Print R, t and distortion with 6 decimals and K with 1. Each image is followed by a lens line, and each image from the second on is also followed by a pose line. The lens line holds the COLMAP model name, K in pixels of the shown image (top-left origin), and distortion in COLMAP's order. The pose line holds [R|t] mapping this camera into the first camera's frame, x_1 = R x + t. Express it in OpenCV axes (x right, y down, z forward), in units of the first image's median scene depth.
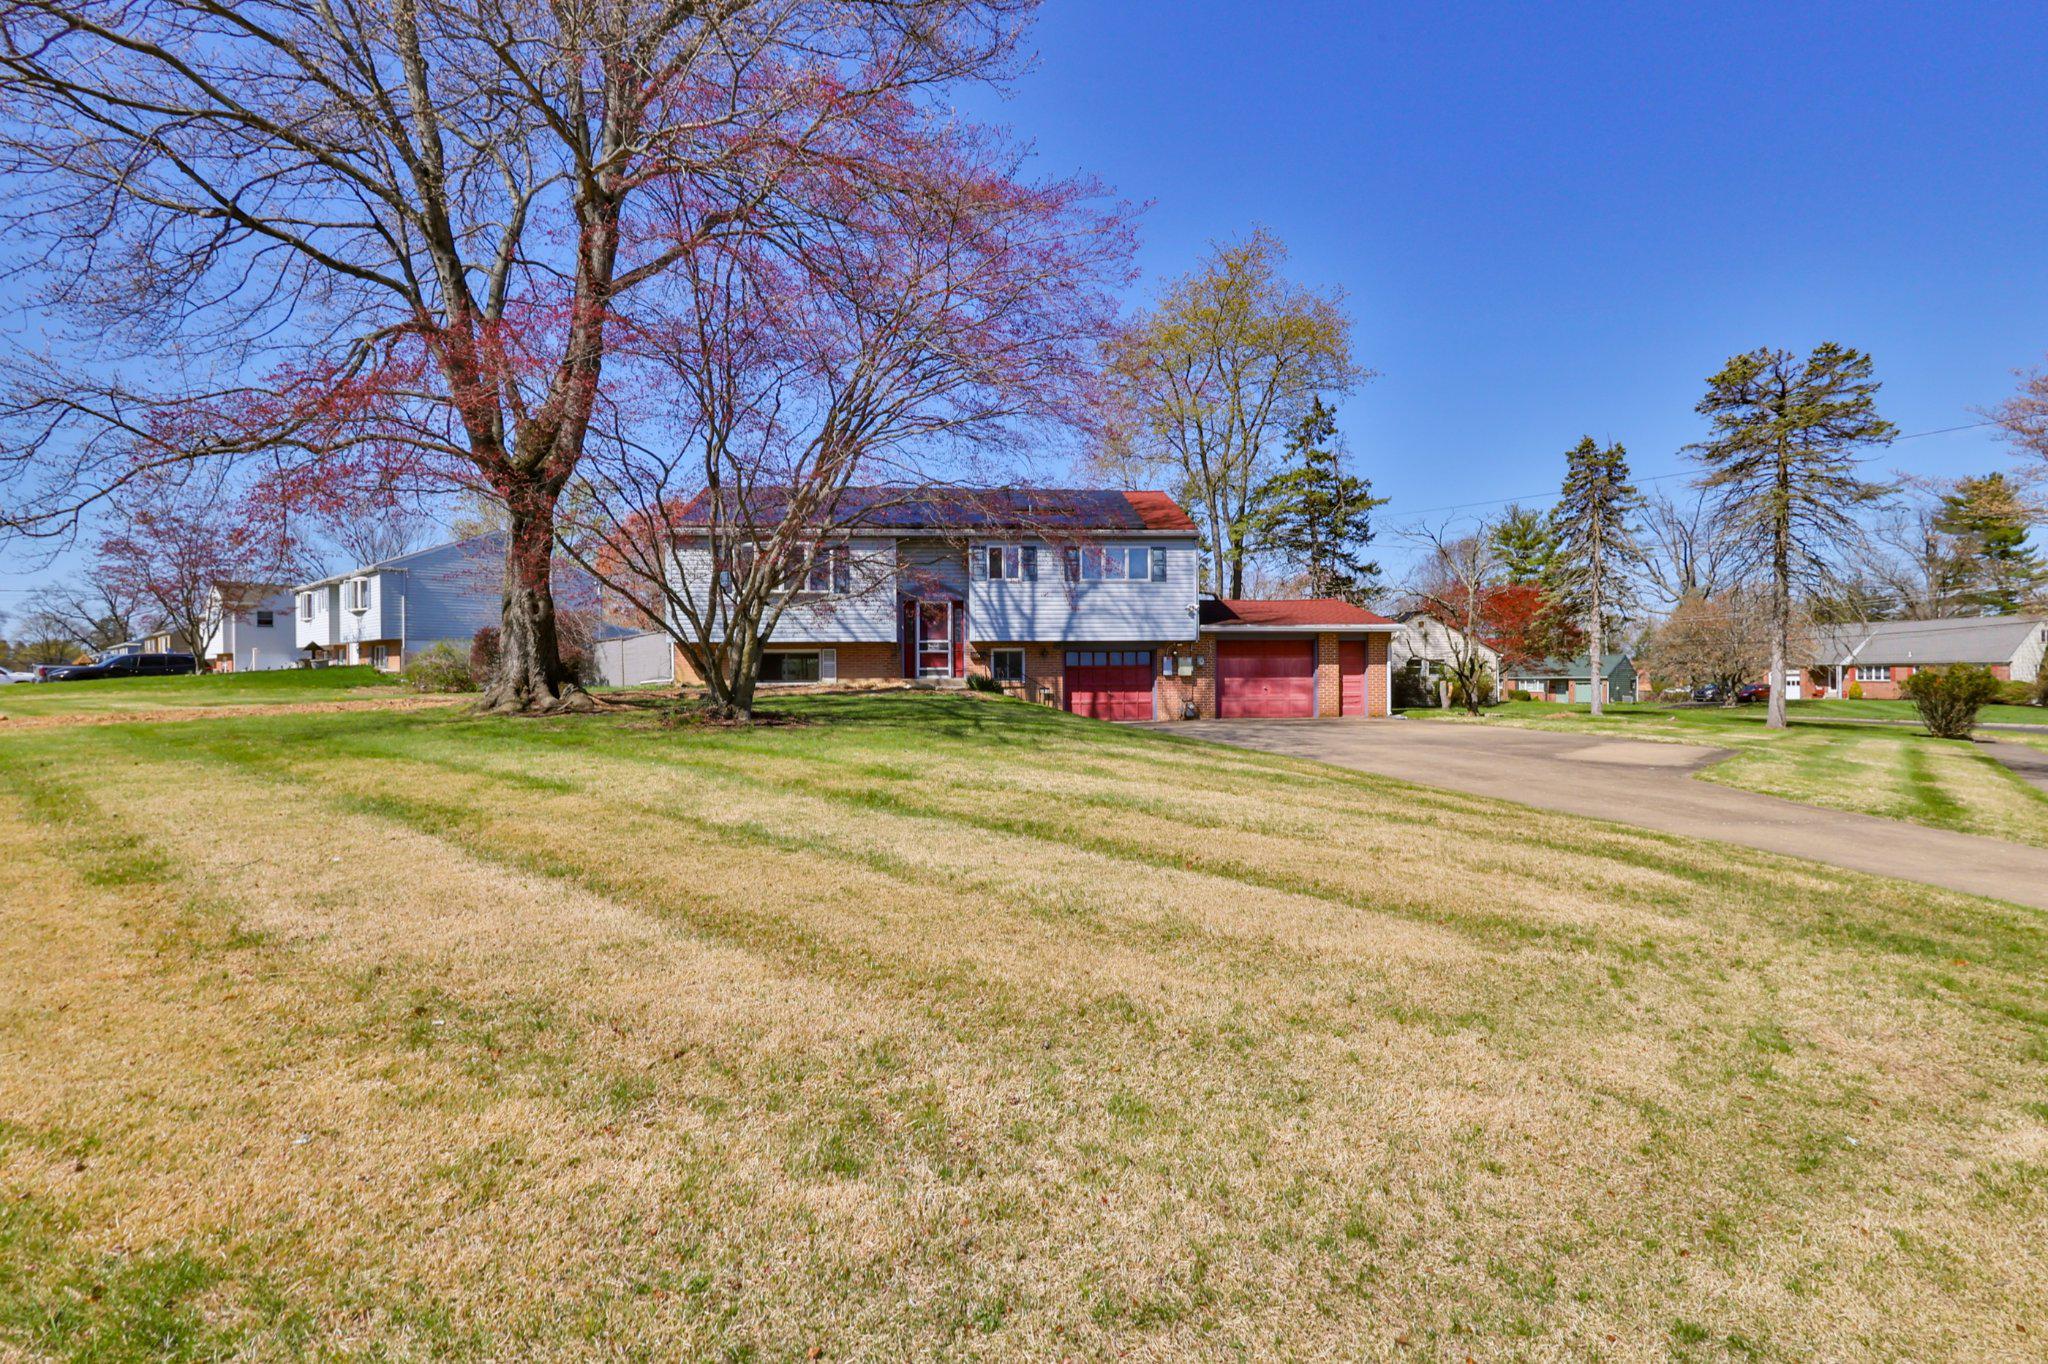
lens RADIAL K [[994.2, 0, 1021.4], [0, 994.2, 687.1], [0, 0, 1]] dist [-0.003528, 0.002985]
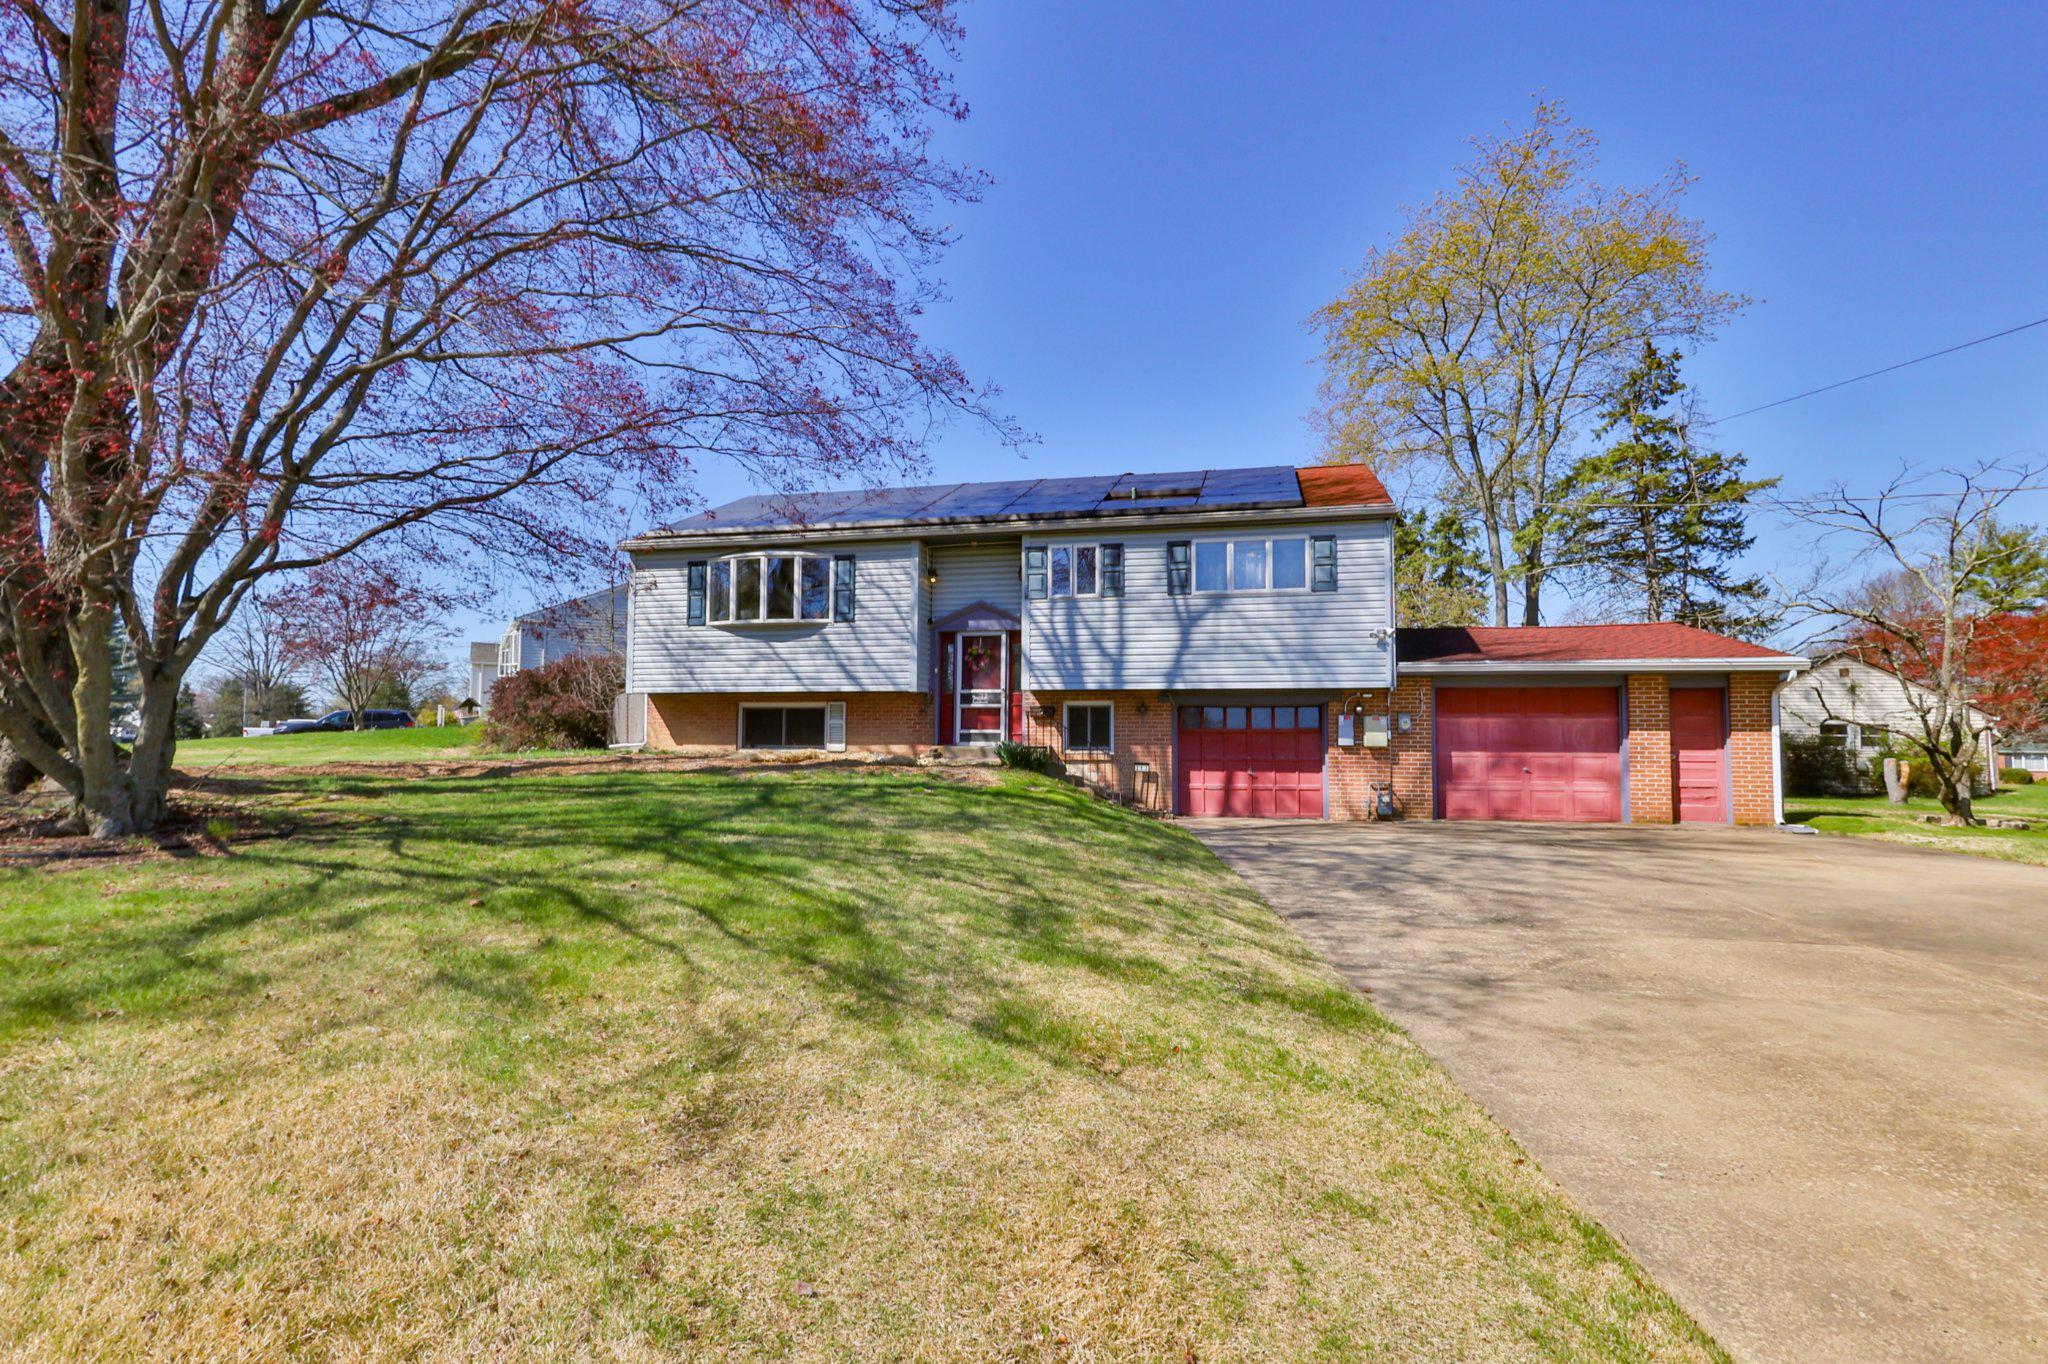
lens RADIAL K [[994.2, 0, 1024.9], [0, 994.2, 680.7], [0, 0, 1]] dist [-0.003528, 0.002985]
pose [[0.953032, -0.006648, -0.302797, 0.143601], [-0.014262, 0.997665, -0.066794, -0.008350], [0.302534, 0.067975, 0.950712, 0.358581]]
